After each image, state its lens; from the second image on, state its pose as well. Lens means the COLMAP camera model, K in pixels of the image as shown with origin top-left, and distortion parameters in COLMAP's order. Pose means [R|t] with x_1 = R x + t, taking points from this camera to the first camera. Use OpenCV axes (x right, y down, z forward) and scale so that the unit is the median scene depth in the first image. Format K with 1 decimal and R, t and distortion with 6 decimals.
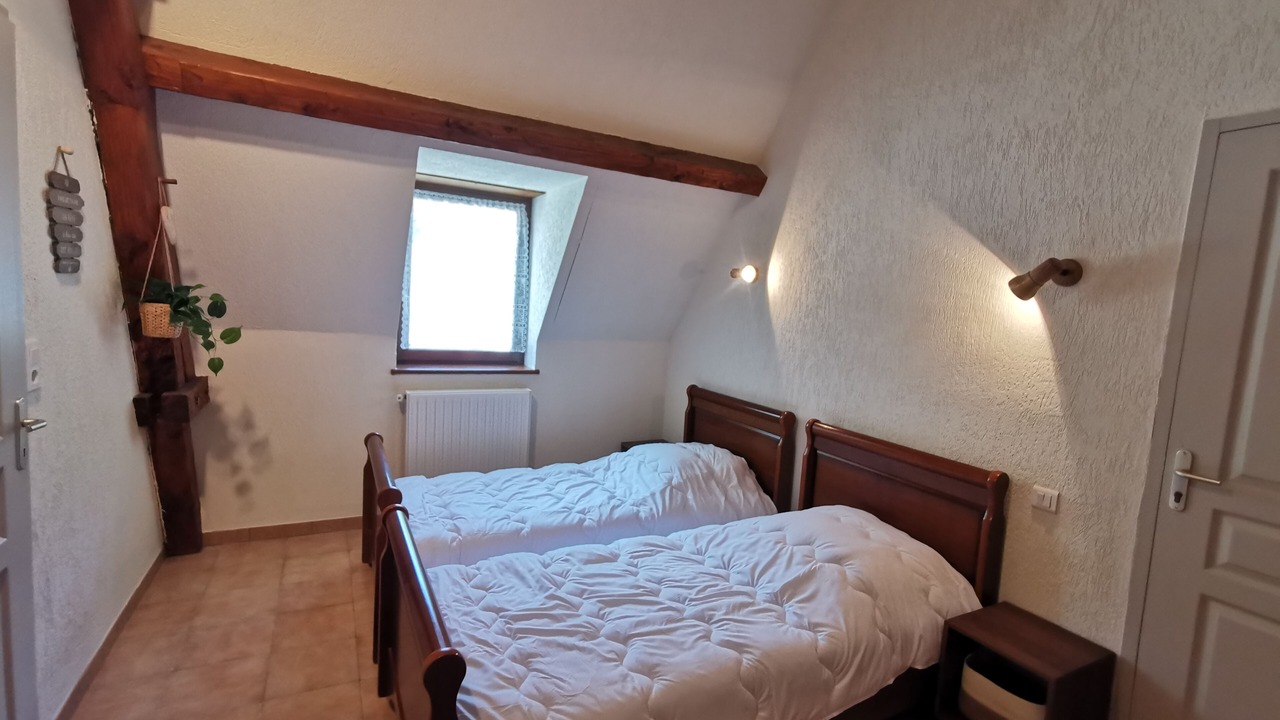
lens RADIAL K [[590.9, 0, 640.0], [0, 590.9, 360.0], [0, 0, 1]] dist [-0.012638, 0.015224]
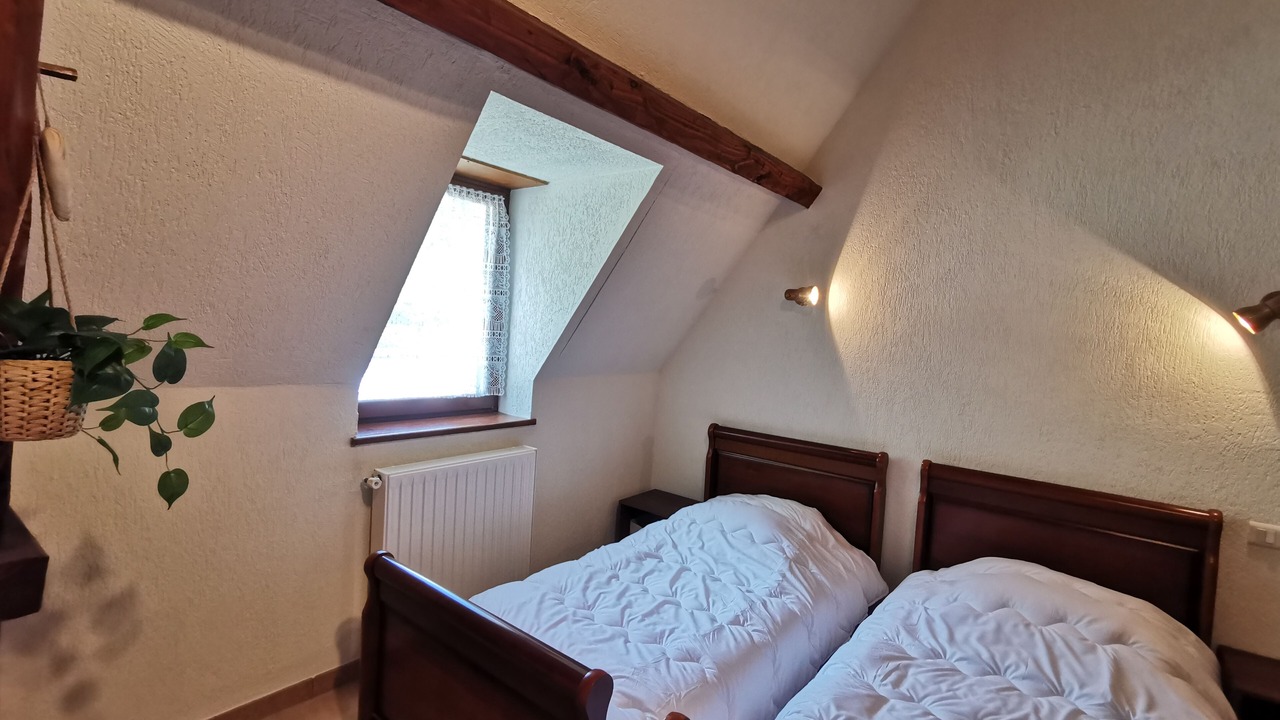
lens RADIAL K [[590.9, 0, 640.0], [0, 590.9, 360.0], [0, 0, 1]] dist [-0.012638, 0.015224]
pose [[0.918652, -0.029802, 0.393941, -0.430136], [0.038209, 0.999178, -0.013511, -0.053496], [-0.393215, 0.027464, 0.919036, 0.327474]]
